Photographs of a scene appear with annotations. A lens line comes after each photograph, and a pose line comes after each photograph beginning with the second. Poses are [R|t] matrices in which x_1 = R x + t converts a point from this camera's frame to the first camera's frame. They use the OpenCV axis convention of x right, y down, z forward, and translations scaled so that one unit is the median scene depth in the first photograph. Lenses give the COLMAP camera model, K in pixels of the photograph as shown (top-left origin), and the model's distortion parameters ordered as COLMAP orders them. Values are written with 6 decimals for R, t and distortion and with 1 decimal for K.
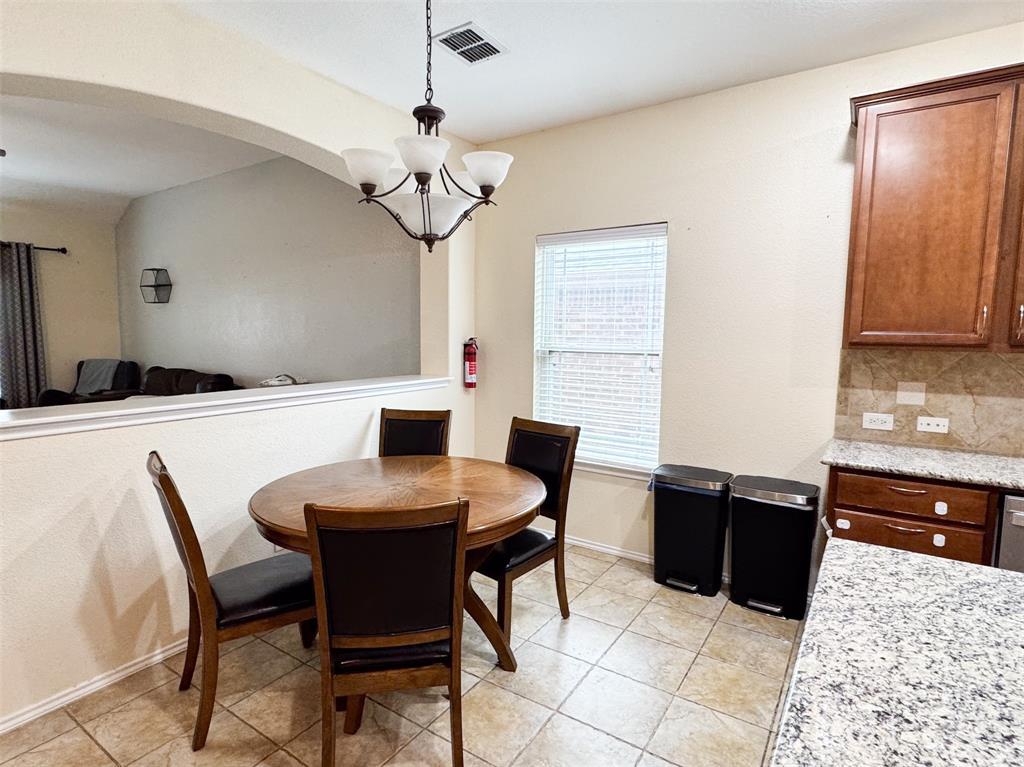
lens RADIAL K [[544.7, 0, 512.0], [0, 544.7, 383.5], [0, 0, 1]] dist [0.001670, 0.000374]
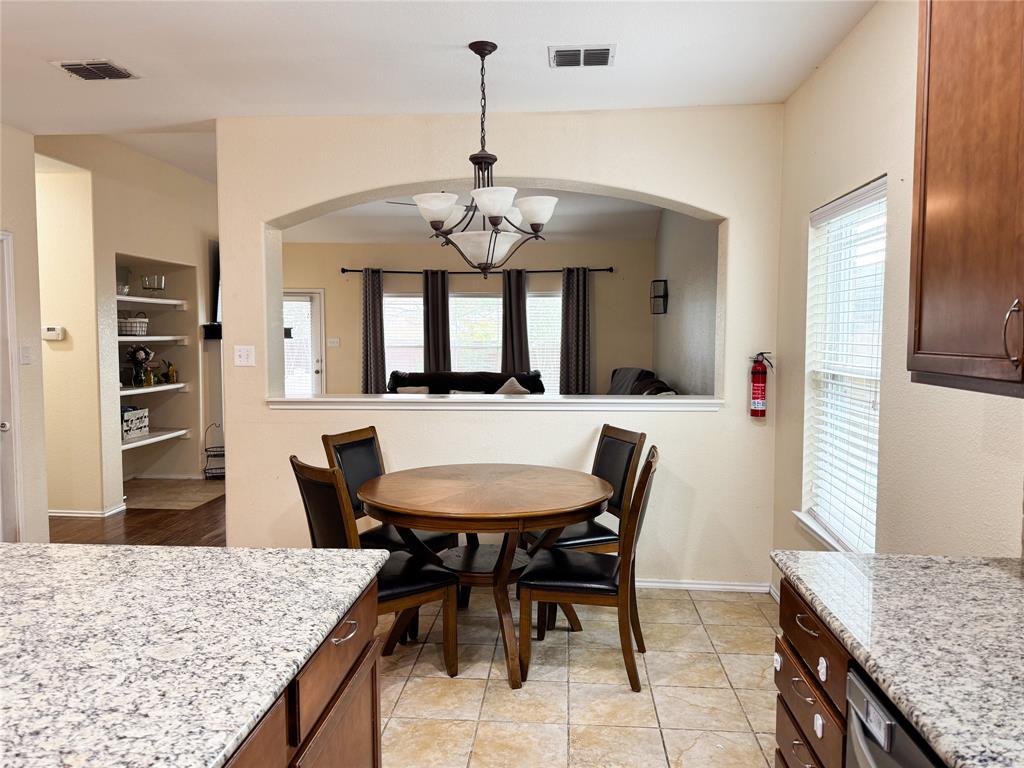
lens RADIAL K [[736.2, 0, 512.0], [0, 736.2, 384.0], [0, 0, 1]] dist [0.001585, -0.000946]
pose [[0.487340, 0.049205, -0.871825, 0.931939], [-0.078329, 0.996849, 0.012476, -0.033976], [0.869692, 0.062209, 0.489659, 0.246696]]
